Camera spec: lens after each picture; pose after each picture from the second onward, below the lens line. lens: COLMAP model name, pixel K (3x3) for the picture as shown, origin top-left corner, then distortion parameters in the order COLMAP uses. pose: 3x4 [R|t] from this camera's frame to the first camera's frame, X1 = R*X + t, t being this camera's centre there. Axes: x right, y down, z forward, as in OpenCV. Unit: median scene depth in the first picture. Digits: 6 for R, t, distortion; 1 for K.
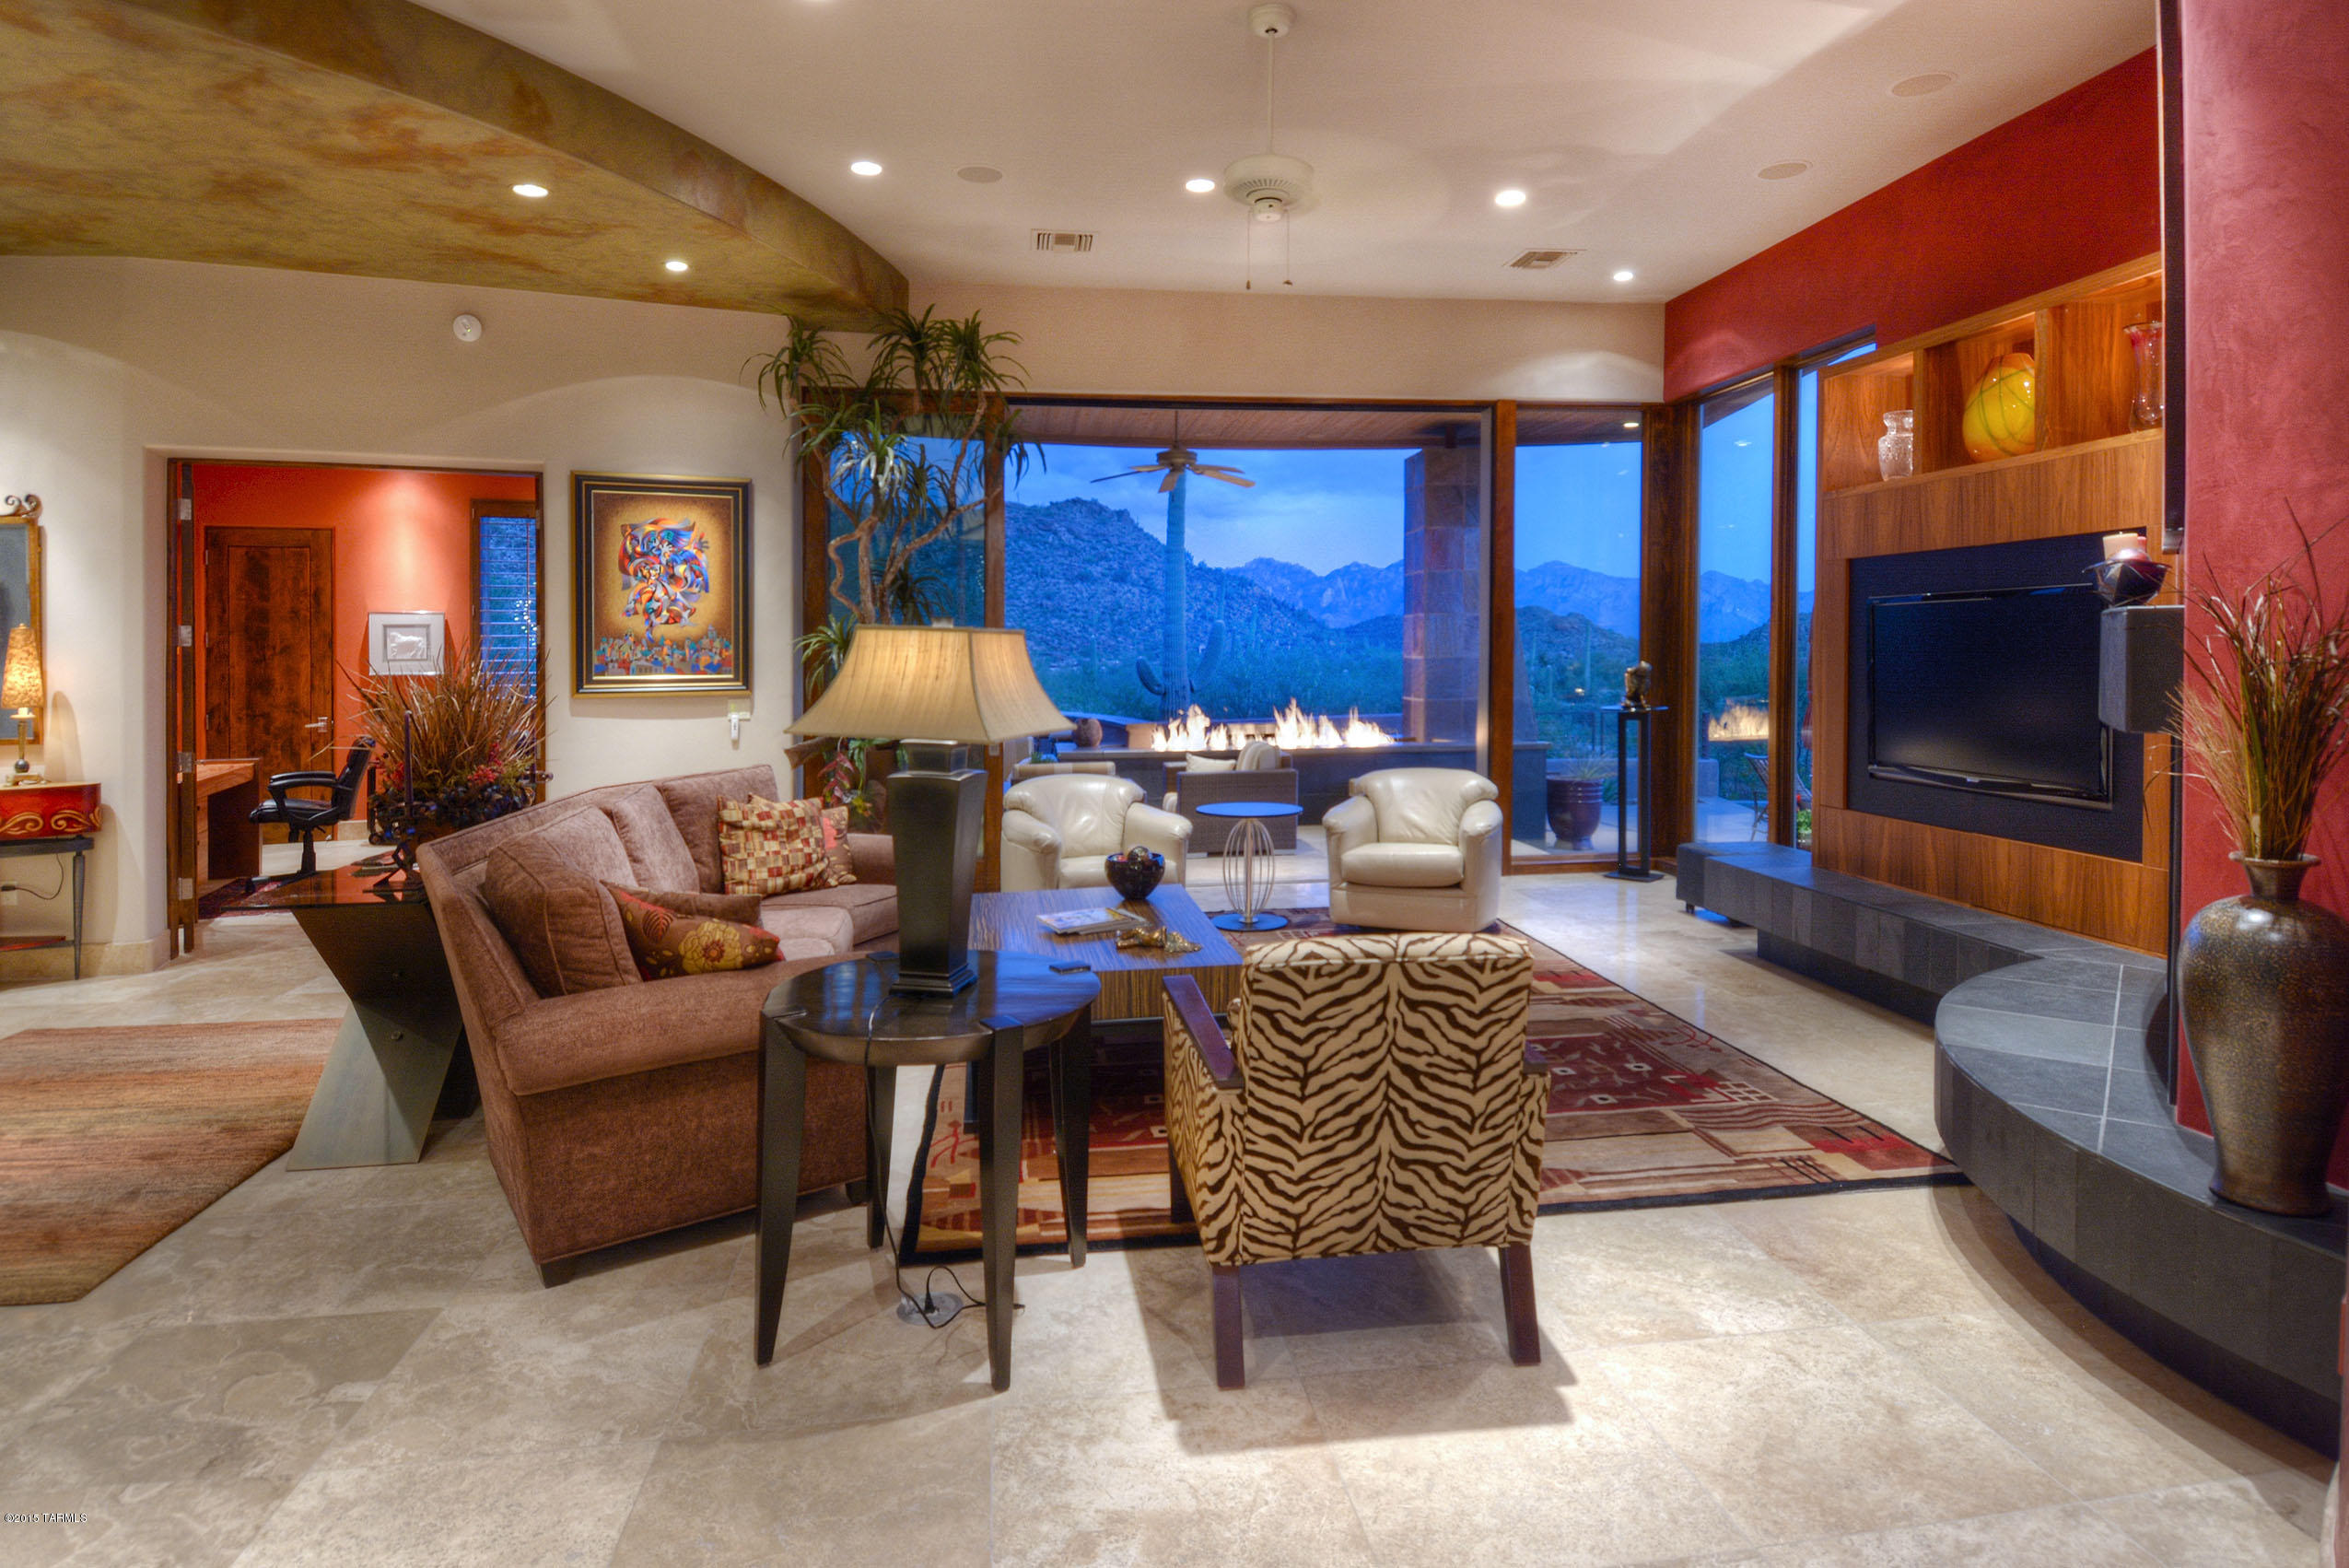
lens RADIAL K [[1365.4, 0, 1185.4], [0, 1365.4, 781.2], [0, 0, 1]] dist [0.028312, -0.001555]
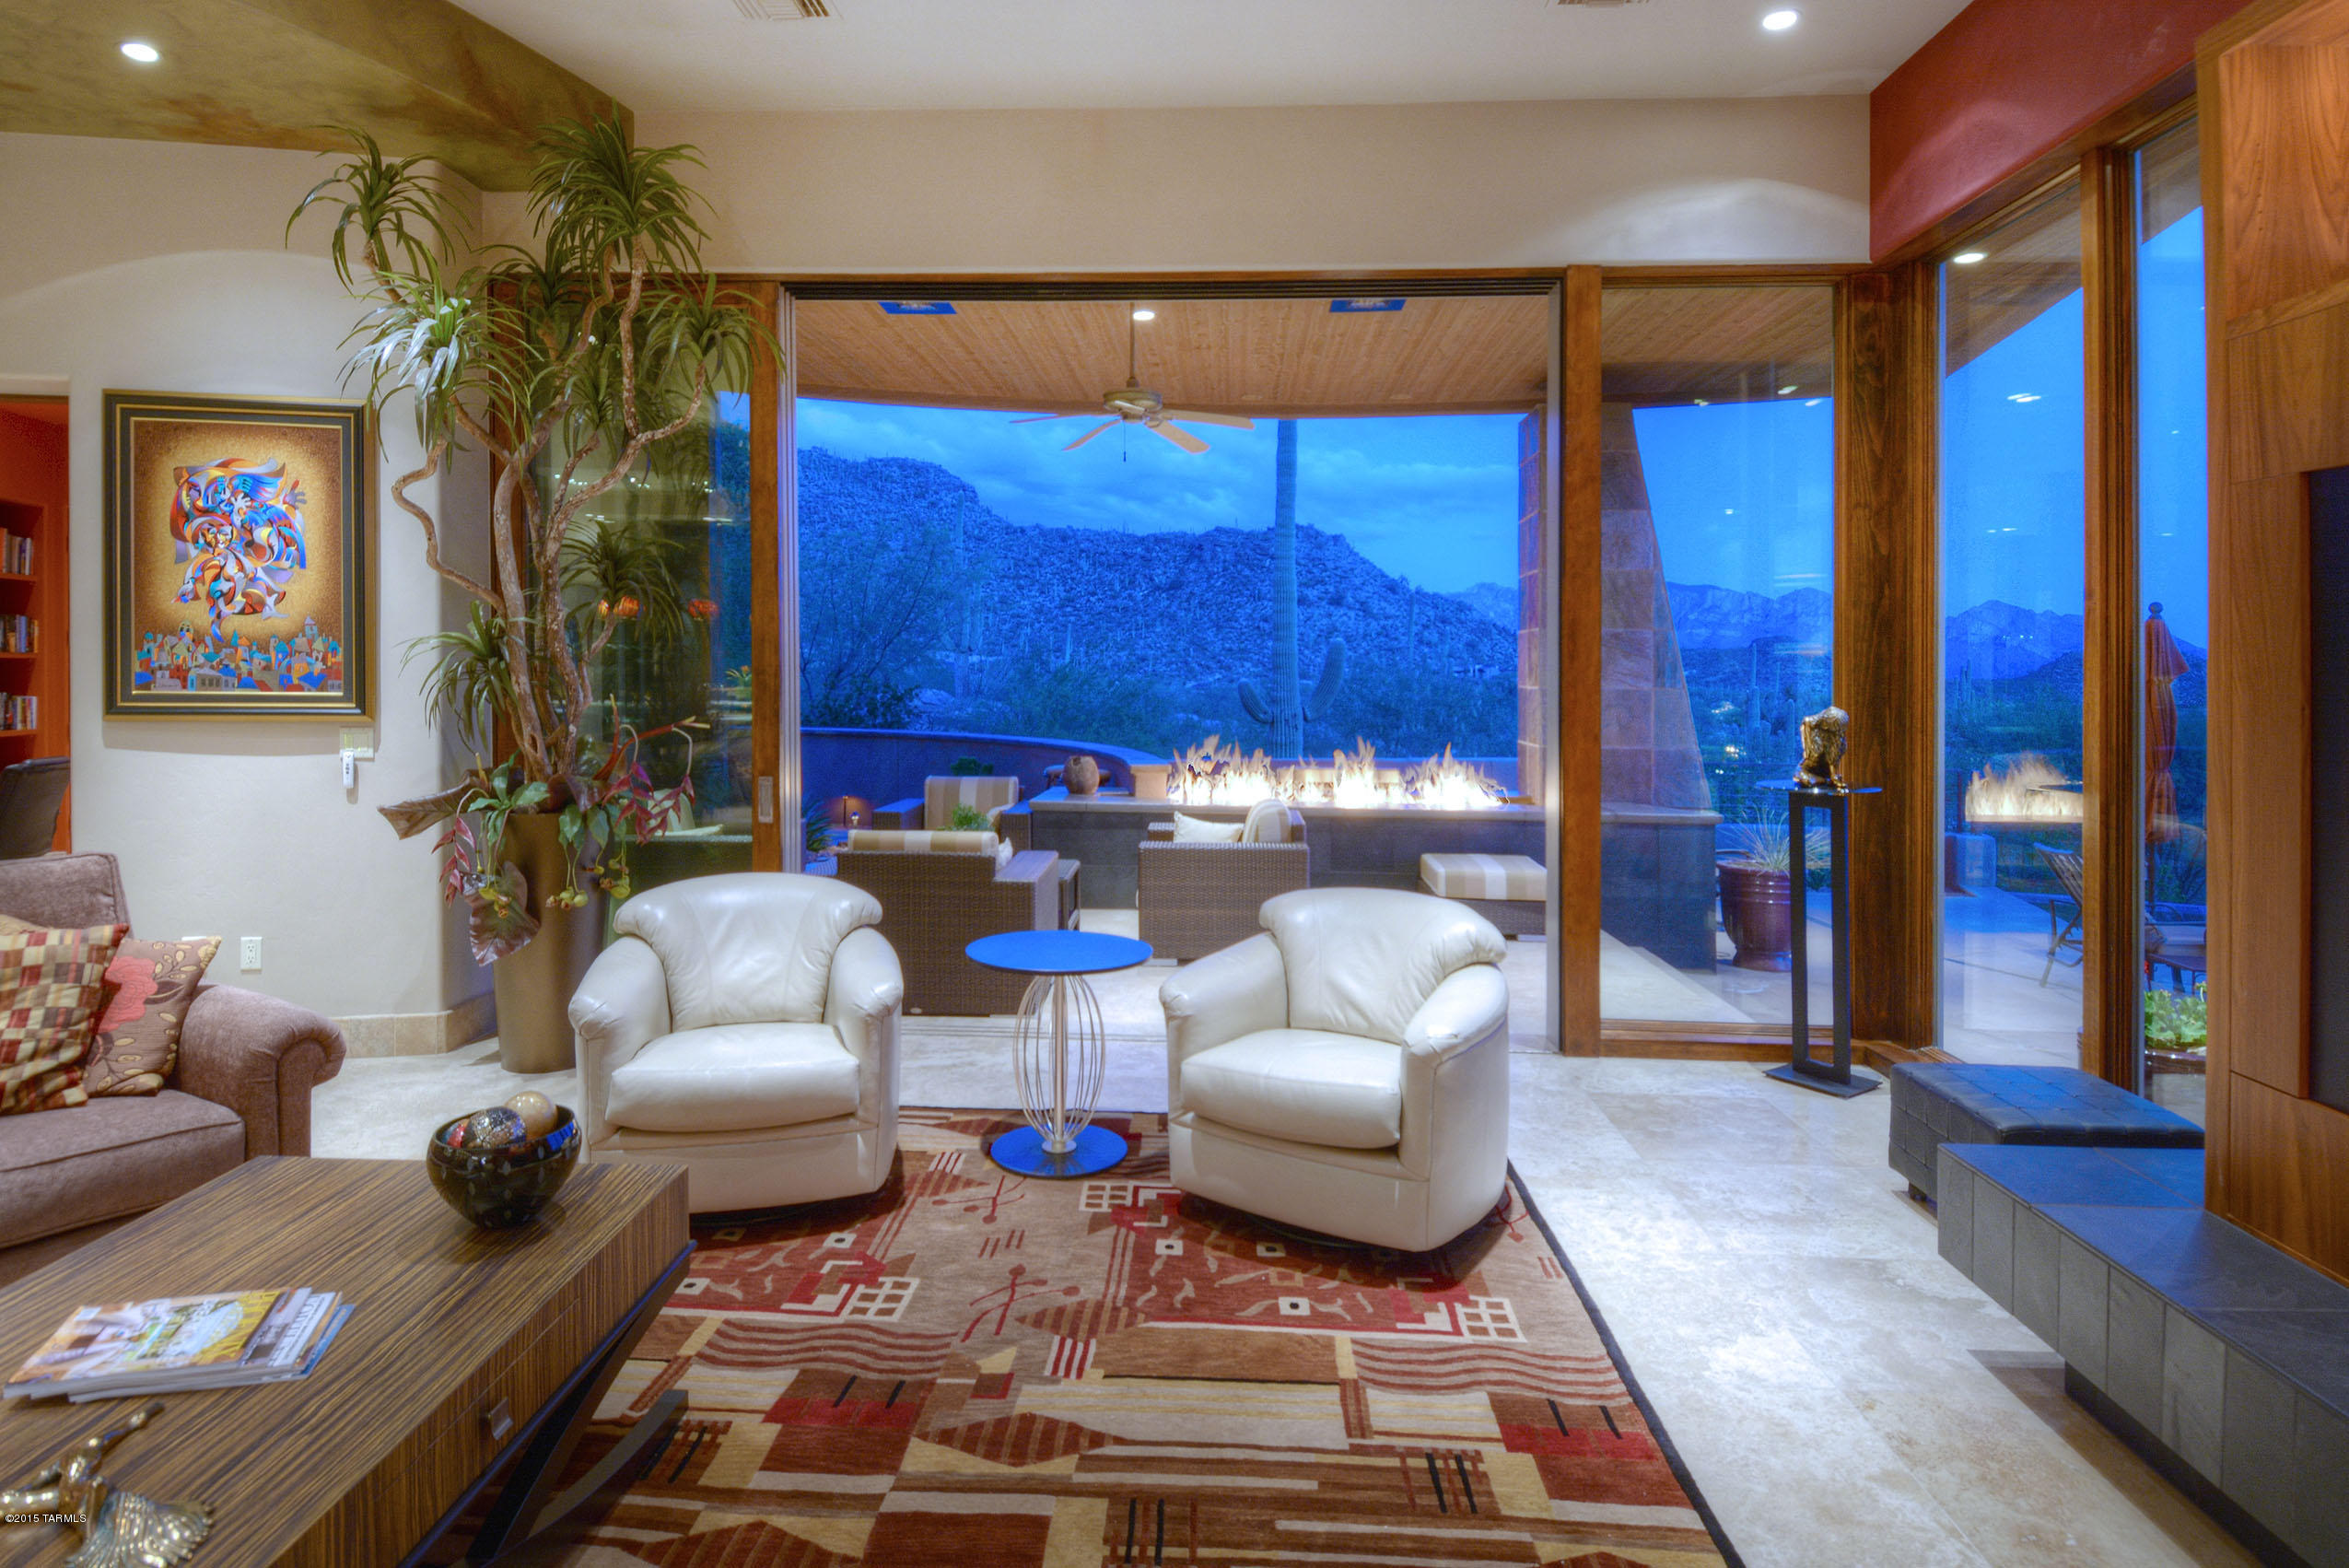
lens RADIAL K [[1350.5, 0, 1126.6], [0, 1350.5, 691.7], [0, 0, 1]] dist [0.014690, -0.008645]
pose [[0.978843, 0.023377, -0.203271, 0.181439], [-0.039754, 0.996249, -0.076862, -0.042830], [0.200712, 0.083317, 0.976101, 0.439520]]
